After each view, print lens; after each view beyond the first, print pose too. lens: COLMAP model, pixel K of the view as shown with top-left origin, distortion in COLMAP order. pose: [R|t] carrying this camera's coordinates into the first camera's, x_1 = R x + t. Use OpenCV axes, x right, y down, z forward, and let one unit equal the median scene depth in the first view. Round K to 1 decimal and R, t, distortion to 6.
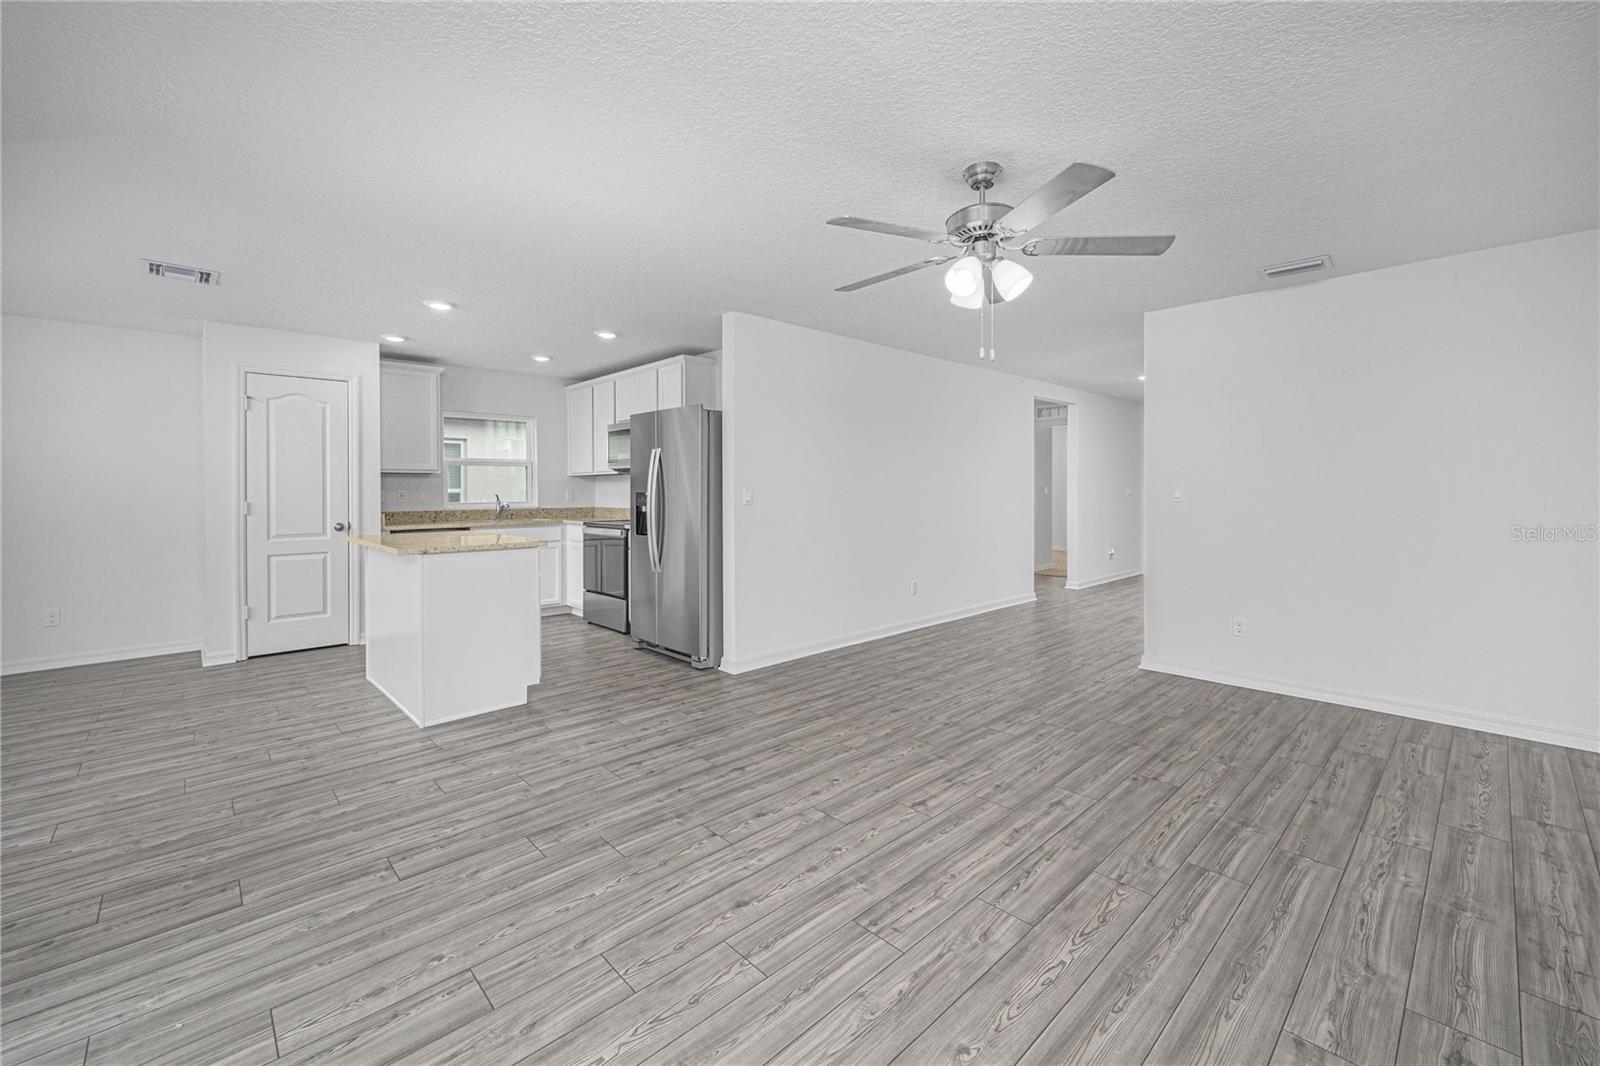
lens RADIAL K [[649.6, 0, 789.1], [0, 649.6, 497.5], [0, 0, 1]] dist [-0.000260, -0.000302]
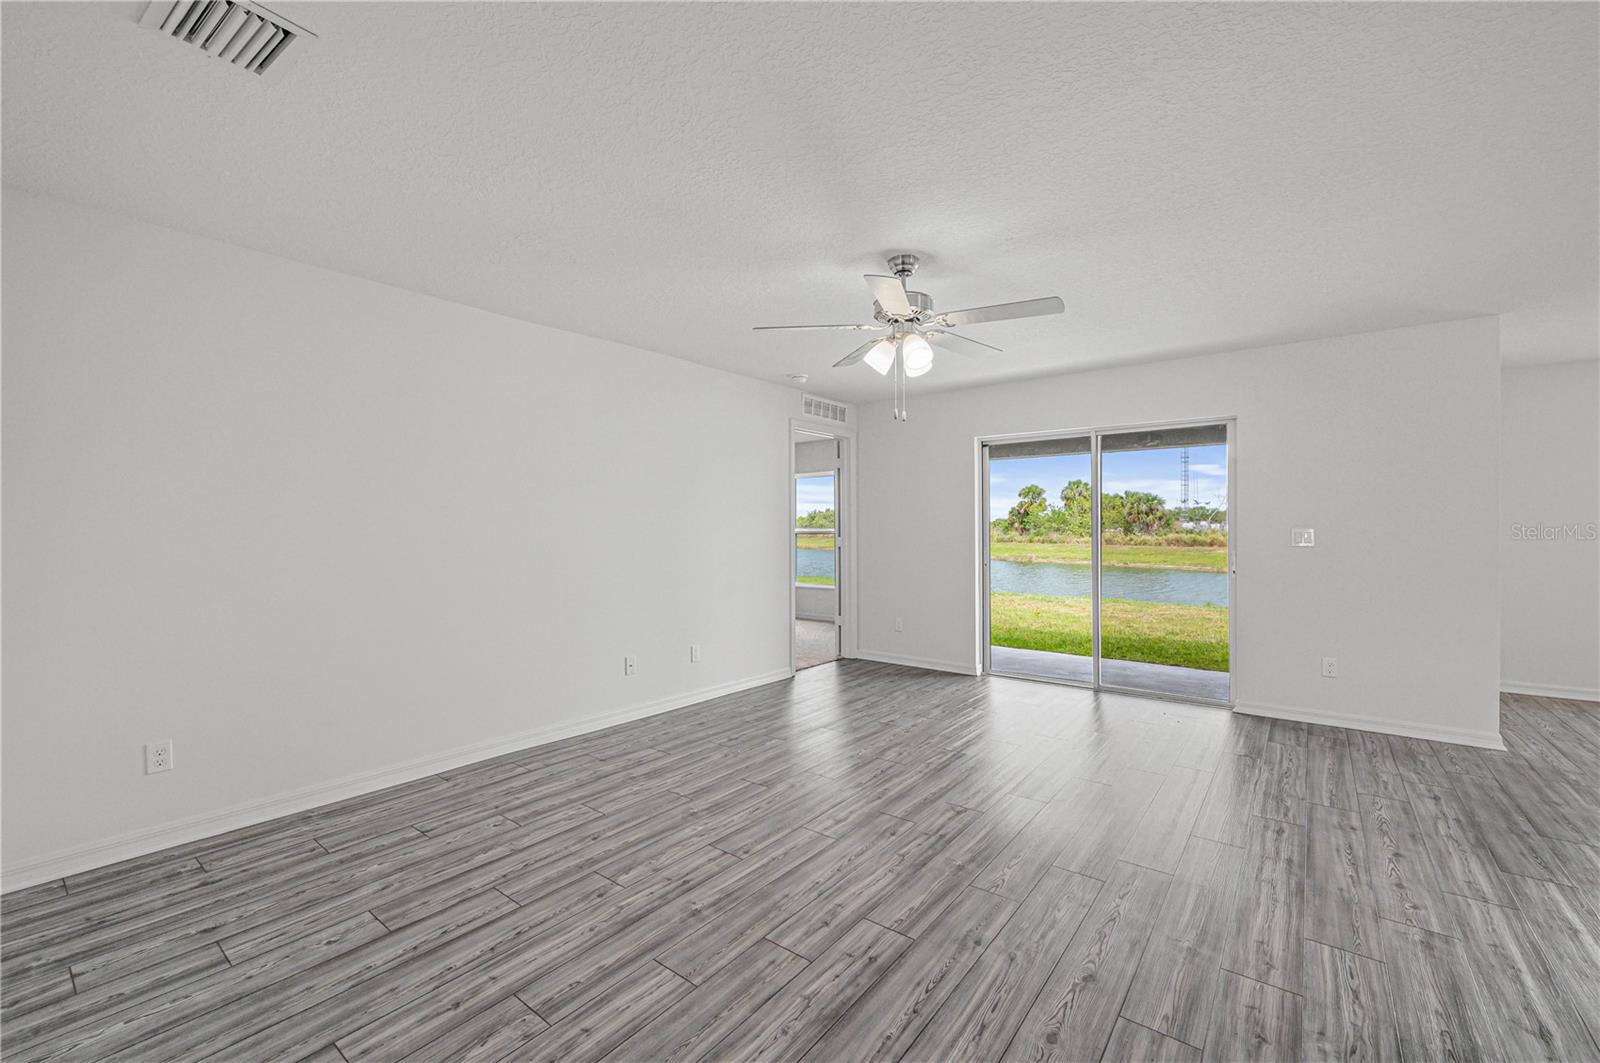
lens RADIAL K [[695.4, 0, 806.0], [0, 695.4, 527.5], [0, 0, 1]] dist [0.002689, 0.000138]
pose [[-0.983661, 0.006353, -0.179916, 0.613423], [0.004618, 0.999939, 0.010062, -0.026455], [0.179969, 0.009067, -0.983631, 1.933587]]
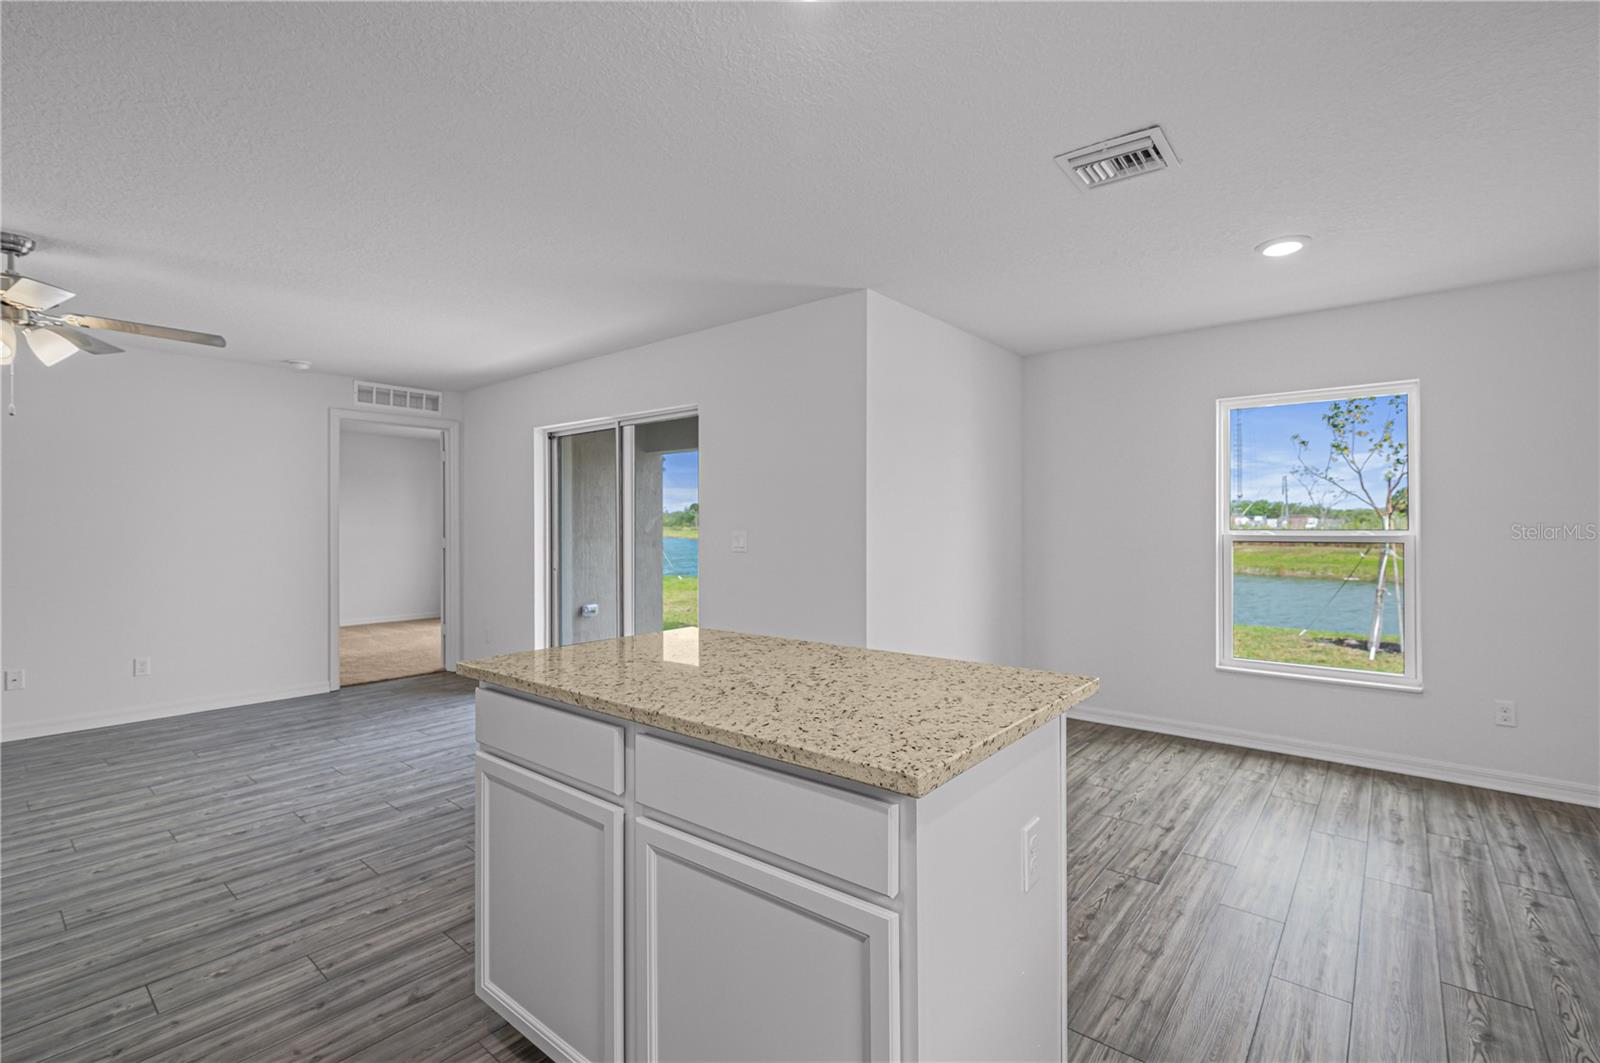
lens RADIAL K [[756.4, 0, 790.7], [0, 756.4, 530.2], [0, 0, 1]] dist [0.006237, 0.000225]
pose [[-0.995862, 0.003251, -0.090821, -0.749802], [0.001461, 0.999803, 0.019773, -0.034524], [0.090867, 0.019559, -0.995671, 2.075491]]
